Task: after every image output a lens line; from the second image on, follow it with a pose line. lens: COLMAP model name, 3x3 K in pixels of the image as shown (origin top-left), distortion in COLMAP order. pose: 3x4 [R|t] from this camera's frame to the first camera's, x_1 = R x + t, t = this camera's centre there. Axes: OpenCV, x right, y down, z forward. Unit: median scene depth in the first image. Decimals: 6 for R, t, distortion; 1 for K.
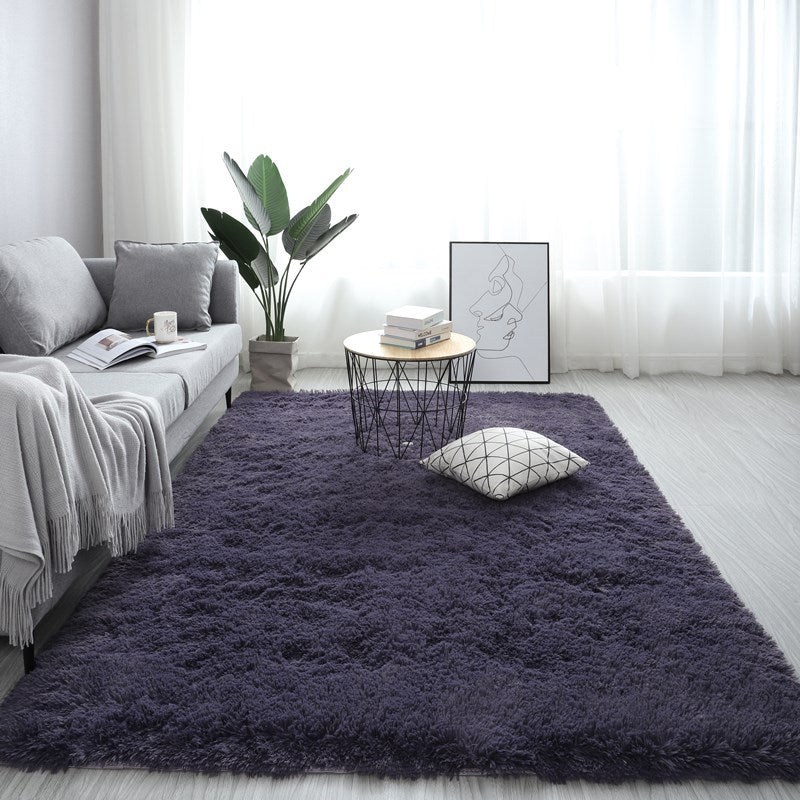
lens RADIAL K [[1480.7, 0, 400.0], [0, 1480.7, 400.0], [0, 0, 1]] dist [-0.176391, -0.070948]
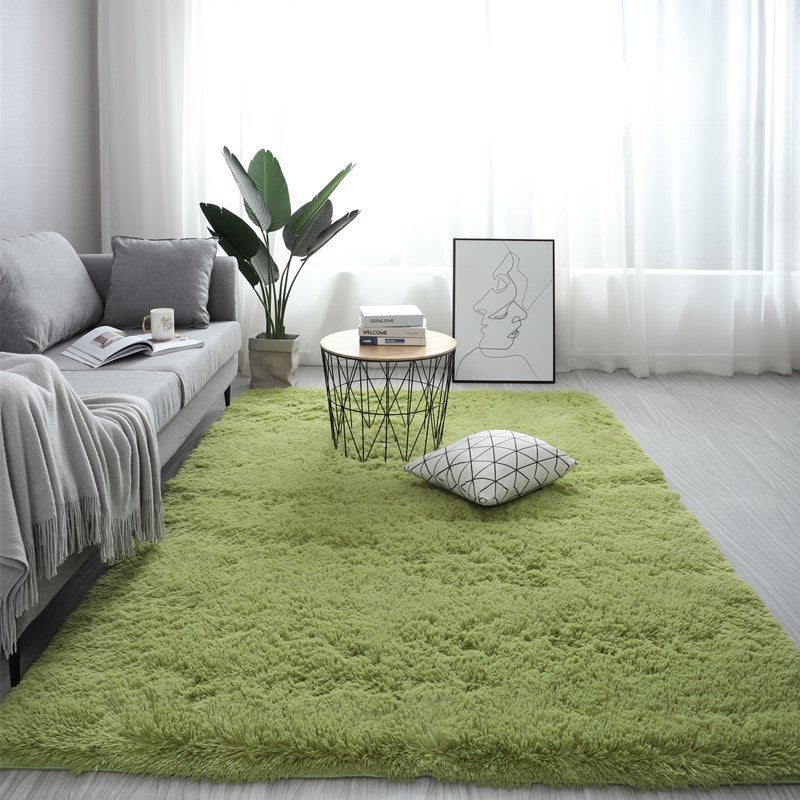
lens RADIAL K [[1355.6, 0, 402.9], [0, 1355.6, 389.4], [0, 0, 1]] dist [-0.157923, -0.065079]
pose [[0.999971, 0.003564, -0.006693, 0.006582], [-0.003583, 0.999990, -0.002840, -0.004195], [0.006683, 0.002864, 0.999974, 0.103056]]
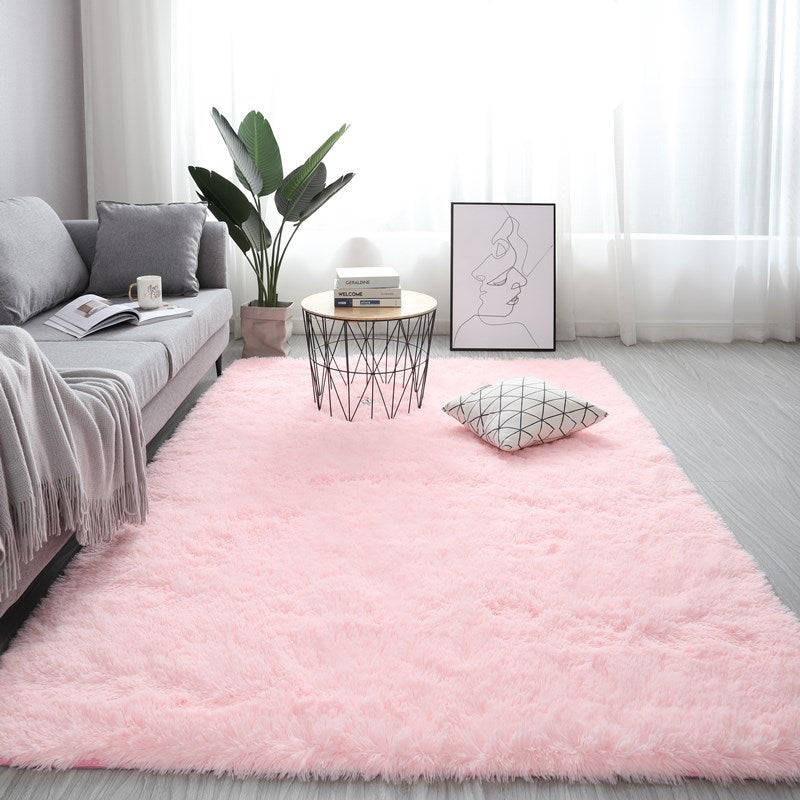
lens RADIAL K [[1176.3, 0, 400.0], [0, 1176.3, 400.0], [0, 0, 1]] dist [-0.147442, 0.041944]
pose [[1.000000, -0.000332, 0.000291, 0.000481], [0.000320, 0.999221, 0.039462, -0.009899], [-0.000304, -0.039462, 0.999221, 0.246790]]
